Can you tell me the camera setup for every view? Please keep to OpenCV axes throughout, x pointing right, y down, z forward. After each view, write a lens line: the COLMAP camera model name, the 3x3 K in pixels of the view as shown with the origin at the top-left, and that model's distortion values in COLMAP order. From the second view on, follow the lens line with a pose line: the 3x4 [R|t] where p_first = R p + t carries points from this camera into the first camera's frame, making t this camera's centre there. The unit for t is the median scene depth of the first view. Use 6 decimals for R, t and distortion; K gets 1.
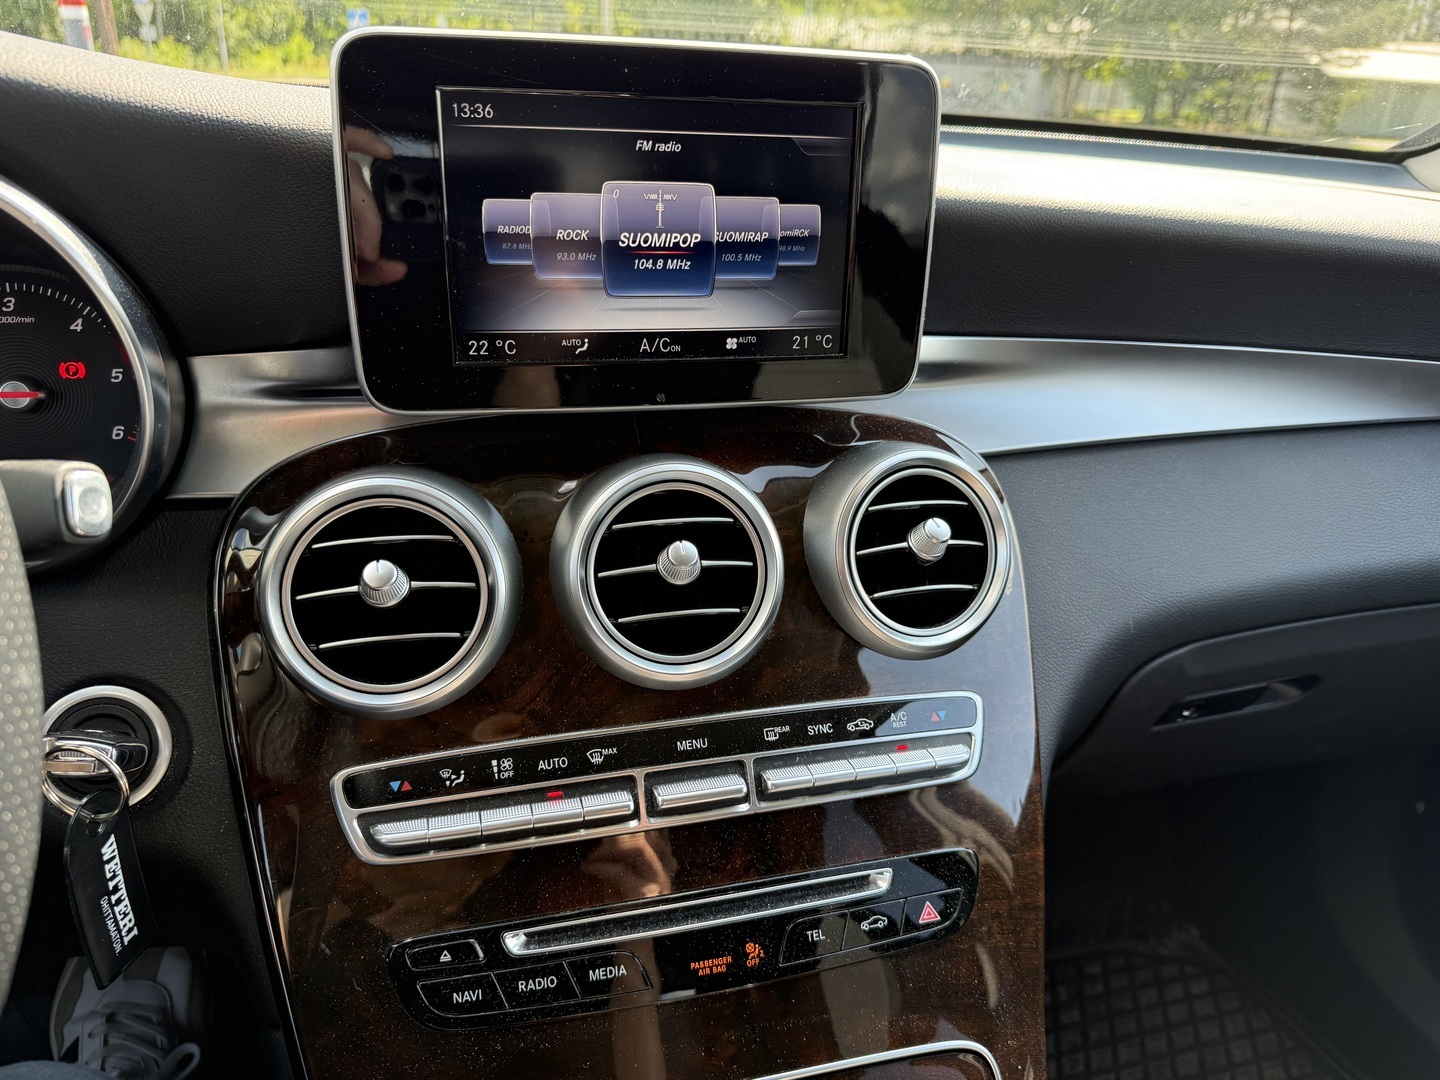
lens RADIAL K [[1032.6, 0, 731.2], [0, 1032.6, 537.8], [0, 0, 1]] dist [0.007878, -0.010508]
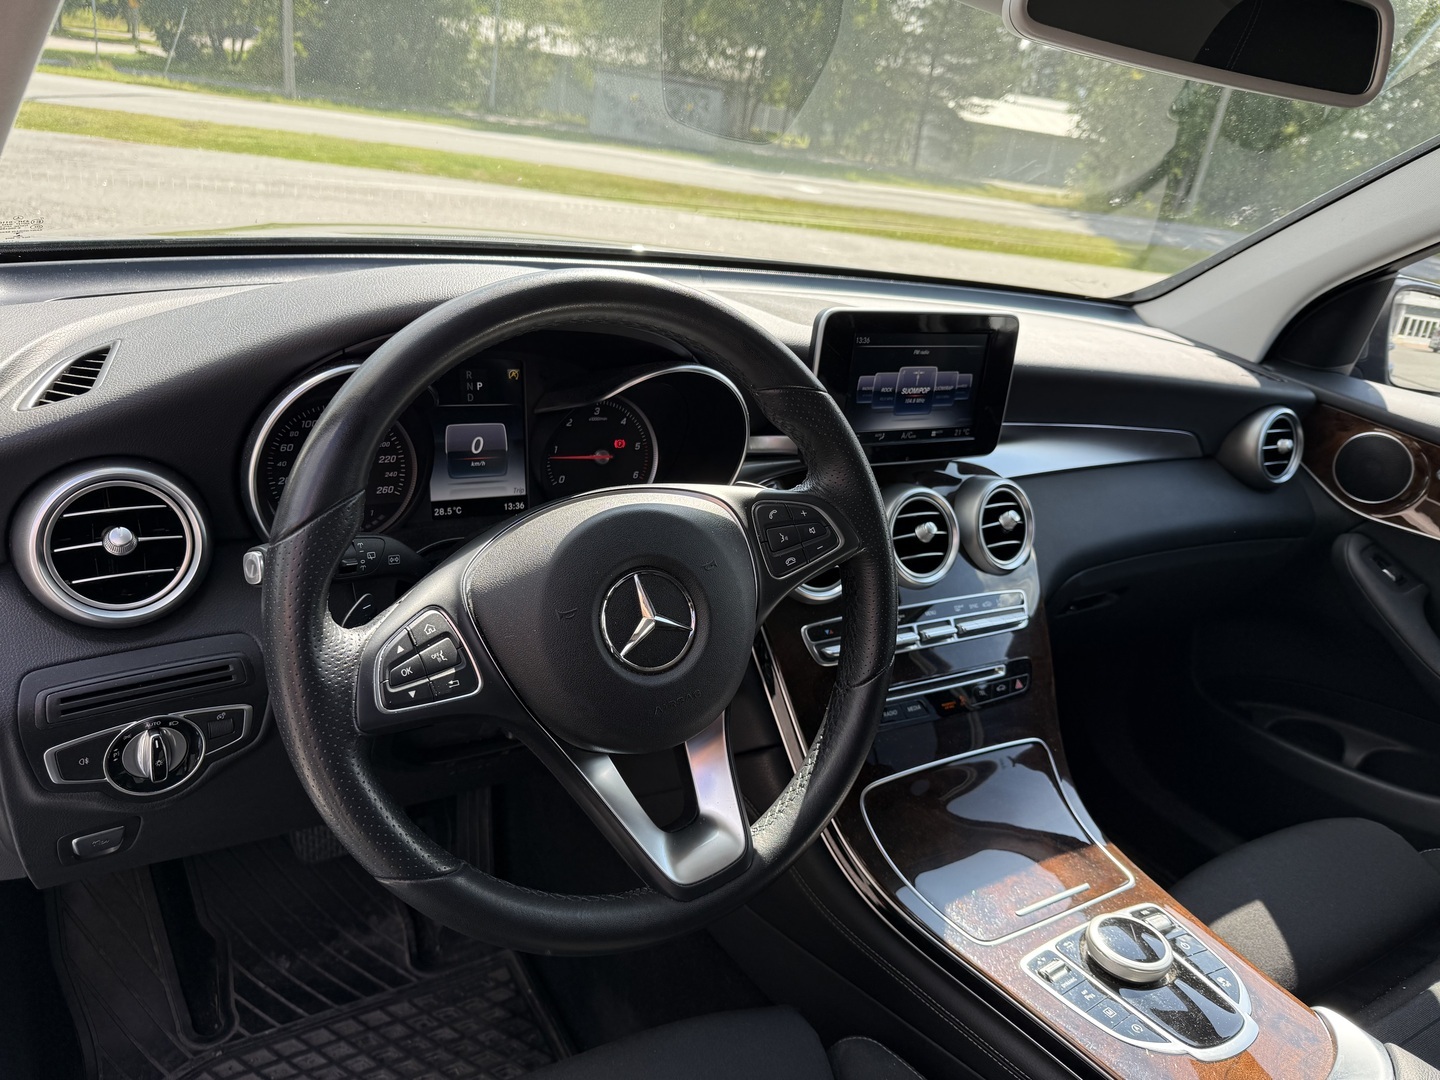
lens RADIAL K [[1032.6, 0, 726.0], [0, 1032.6, 537.0], [0, 0, 1]] dist [0.007878, -0.010508]
pose [[0.958055, -0.024058, 0.285574, -1.032176], [0.025012, 0.999687, 0.000308, 0.021004], [-0.285492, 0.006848, 0.958357, -0.968394]]
